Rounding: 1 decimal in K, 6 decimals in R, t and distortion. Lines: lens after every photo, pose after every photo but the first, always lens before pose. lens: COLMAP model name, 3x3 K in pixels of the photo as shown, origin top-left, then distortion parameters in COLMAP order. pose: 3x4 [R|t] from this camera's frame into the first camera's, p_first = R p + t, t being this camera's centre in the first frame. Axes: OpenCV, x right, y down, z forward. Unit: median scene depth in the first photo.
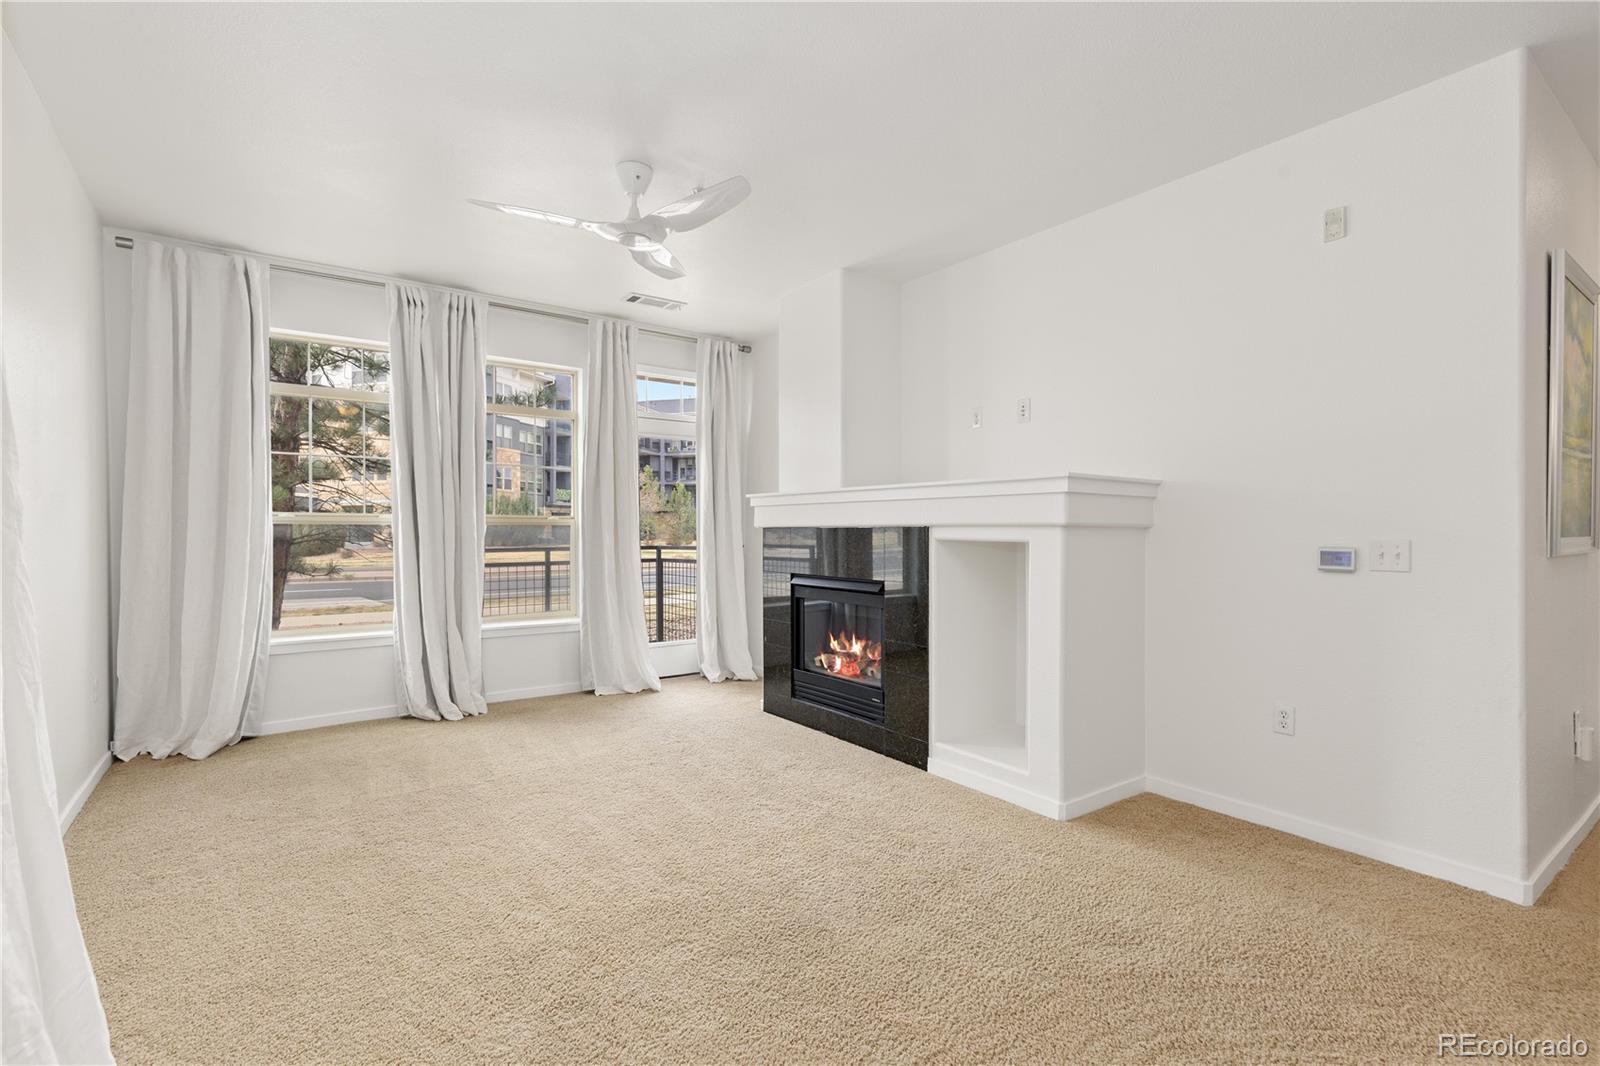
lens RADIAL K [[733.4, 0, 789.6], [0, 733.4, 530.0], [0, 0, 1]] dist [0.015028, -0.003698]
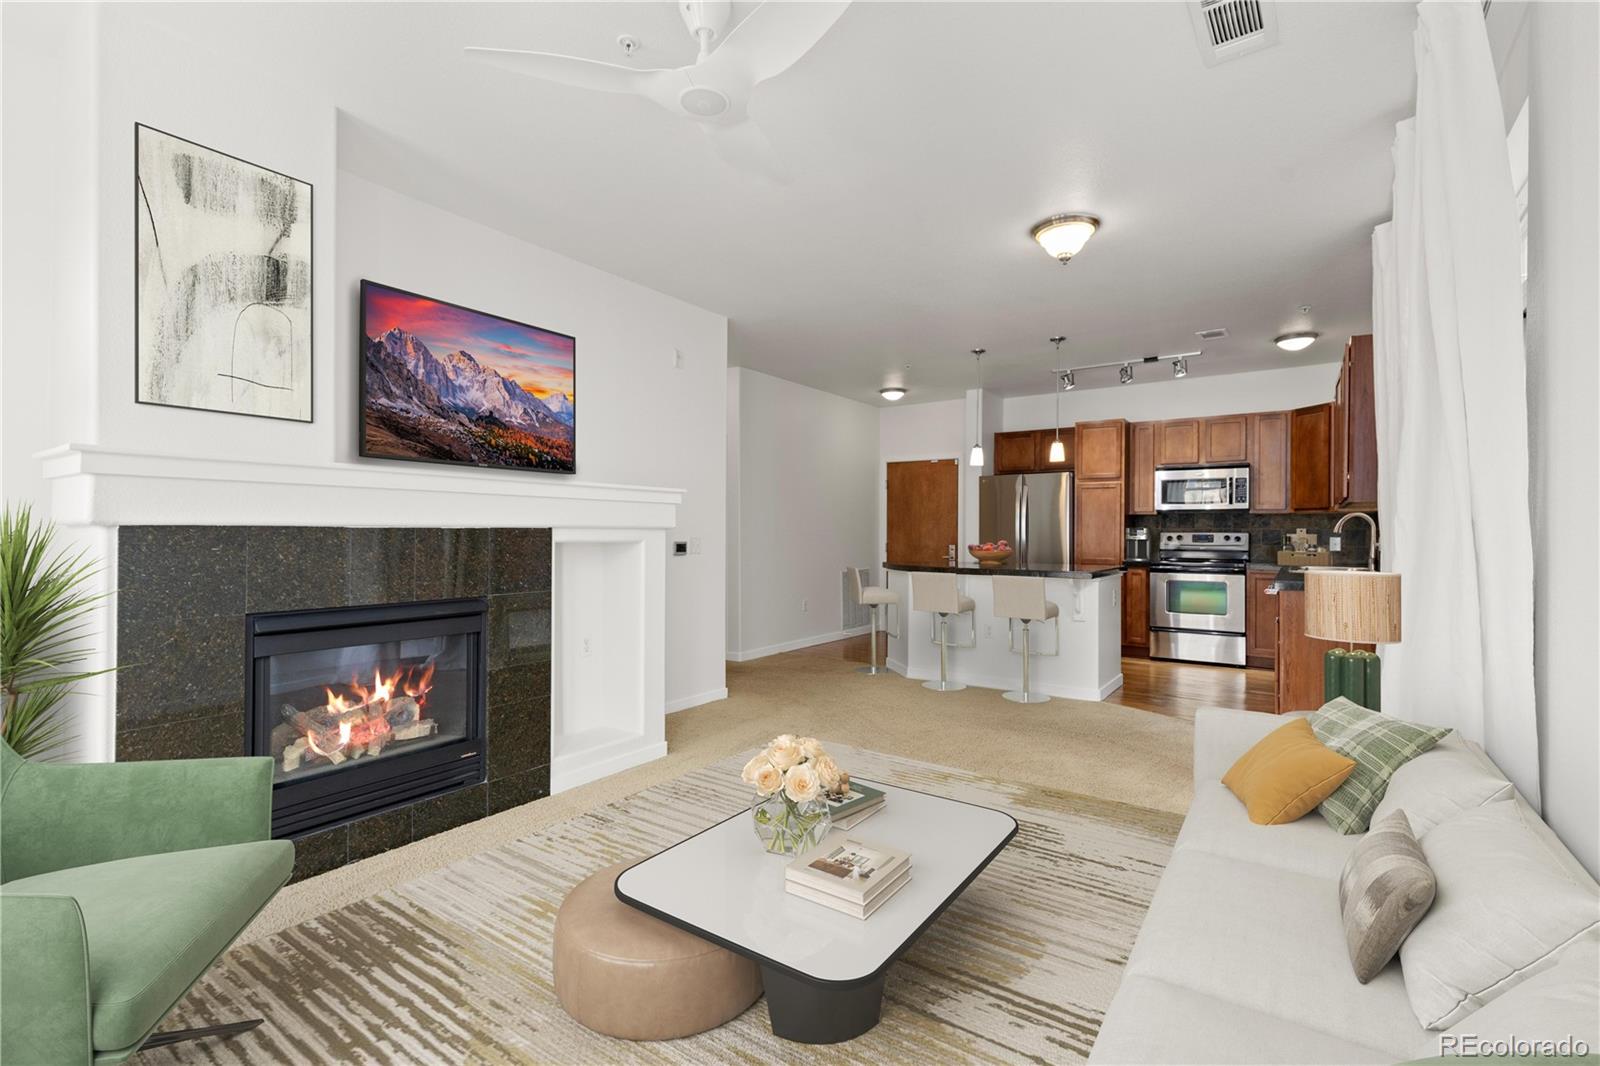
lens RADIAL K [[733.4, 0, 795.6], [0, 733.4, 530.5], [0, 0, 1]] dist [0.015028, -0.003698]
pose [[-0.334623, -0.002511, 0.942349, -0.777786], [-0.007335, 0.999973, 0.000060, -0.004326], [-0.942324, -0.006892, -0.334632, 1.019071]]
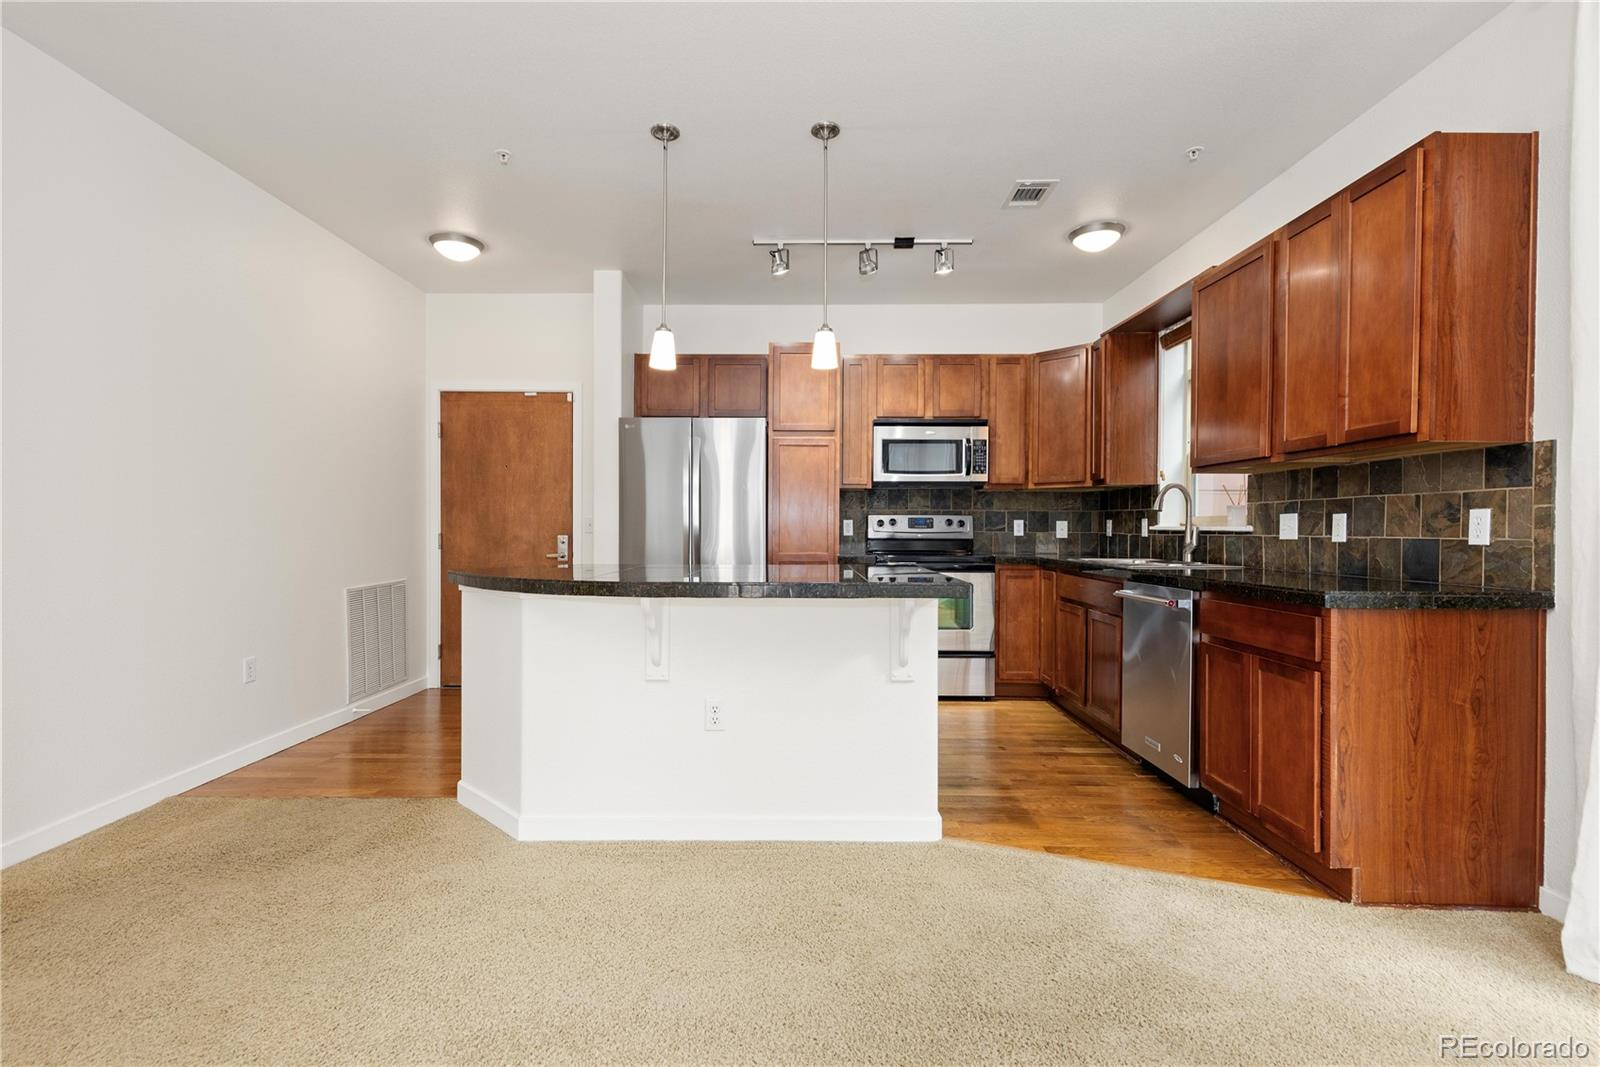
lens RADIAL K [[733.4, 0, 792.2], [0, 733.4, 533.4], [0, 0, 1]] dist [0.015028, -0.003698]
pose [[-0.806680, -0.009526, 0.590912, 0.074969], [-0.007573, 0.999955, 0.005782, 0.023424], [-0.590940, 0.000190, -0.806715, 0.640397]]
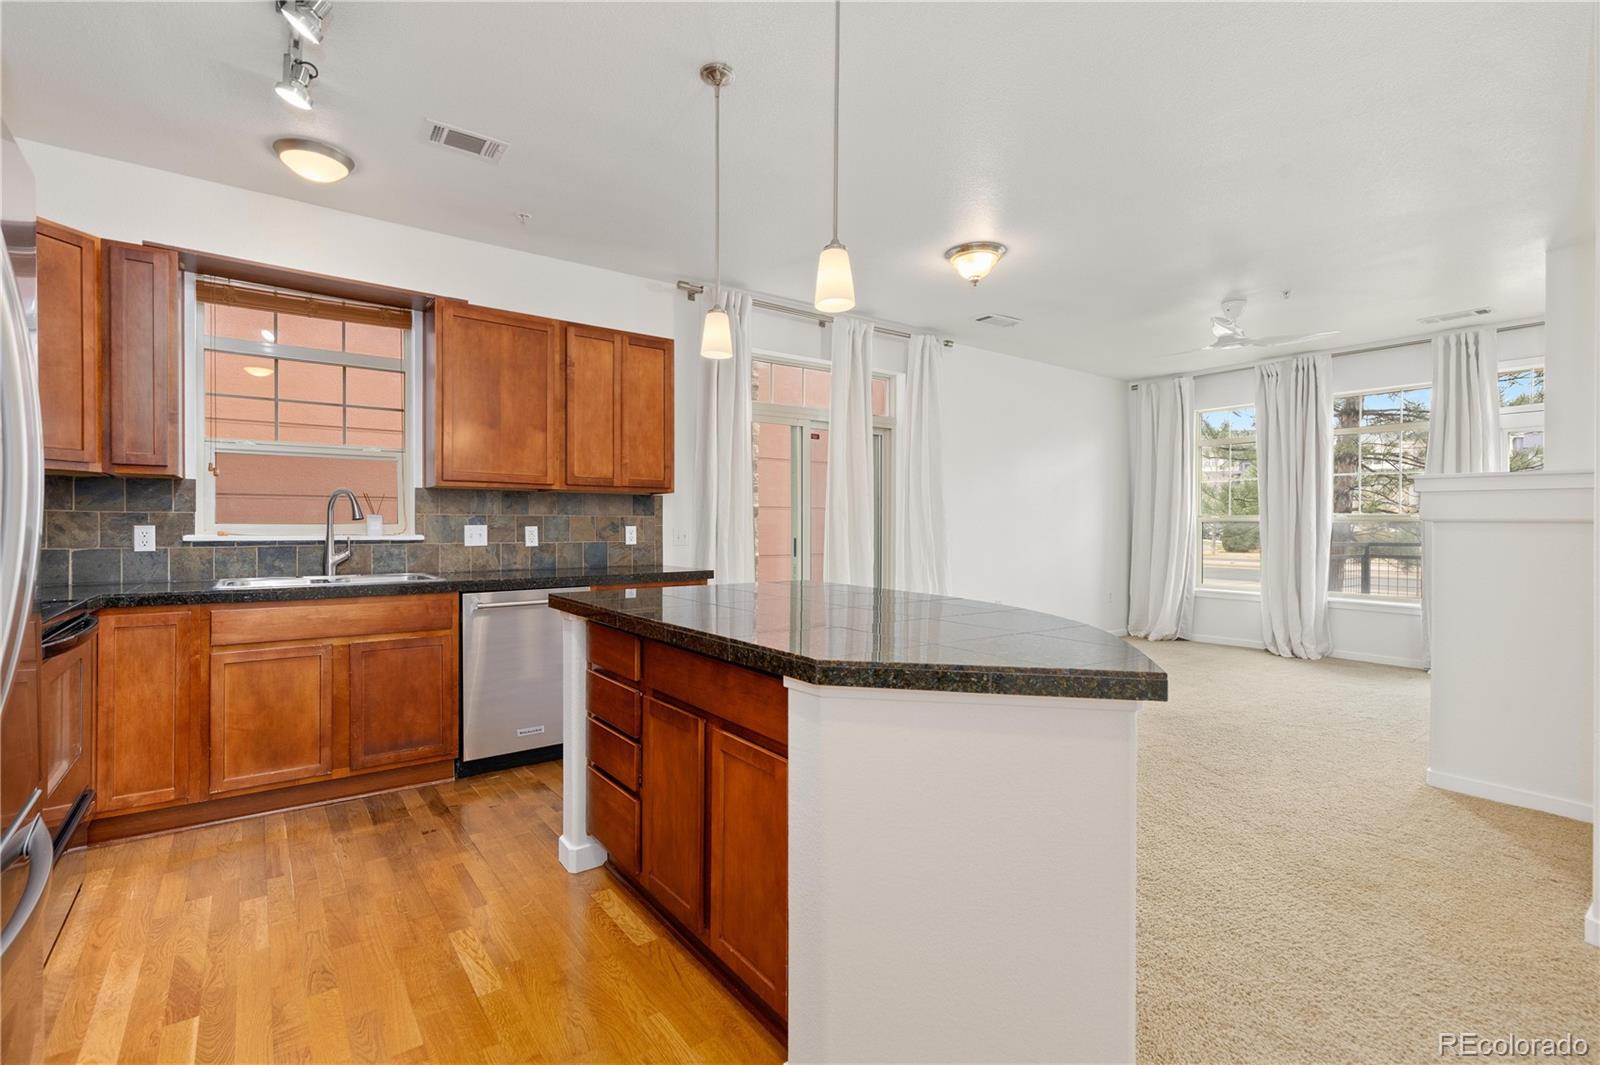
lens RADIAL K [[733.4, 0, 790.9], [0, 733.4, 528.0], [0, 0, 1]] dist [0.015028, -0.003698]
pose [[0.007800, 0.001363, -0.999969, 1.234684], [-0.000077, 0.999999, 0.001362, 0.002475], [0.999970, 0.000067, 0.007800, 0.015421]]
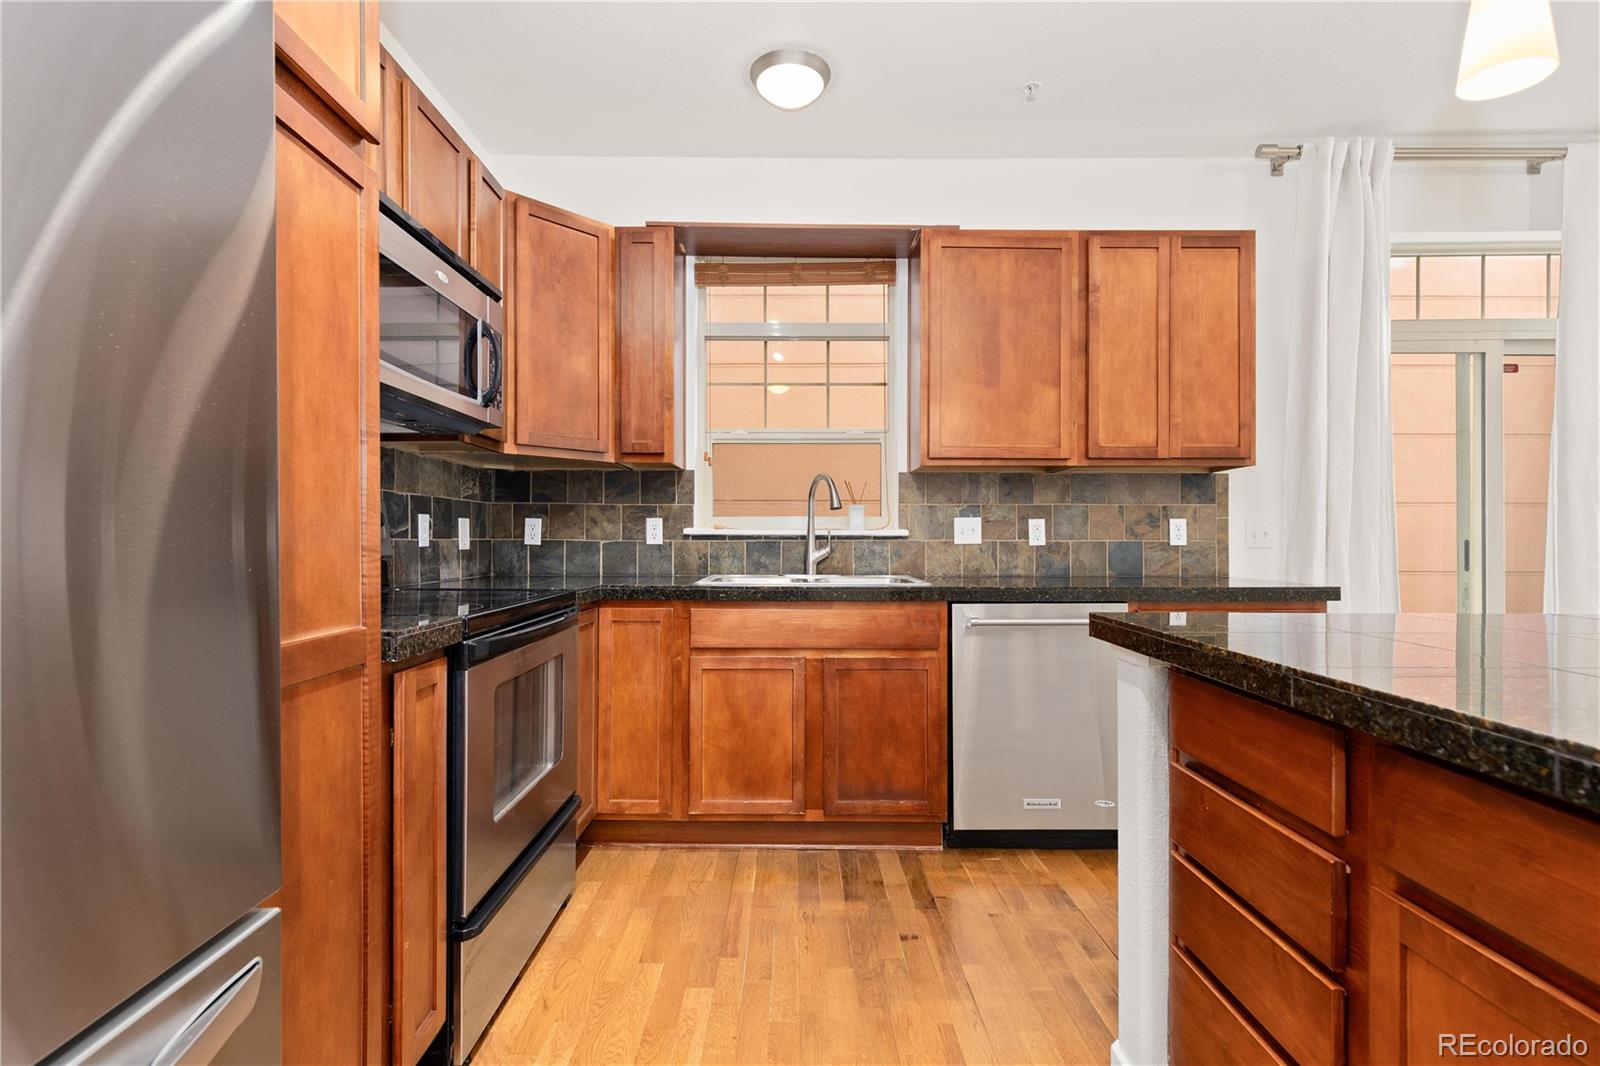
lens RADIAL K [[733.4, 0, 796.6], [0, 733.4, 536.9], [0, 0, 1]] dist [0.015028, -0.003698]
pose [[-0.583507, -0.004063, -0.812098, 0.949309], [-0.000568, 0.999989, -0.004595, 0.026969], [0.812108, -0.002220, -0.583503, -0.107264]]
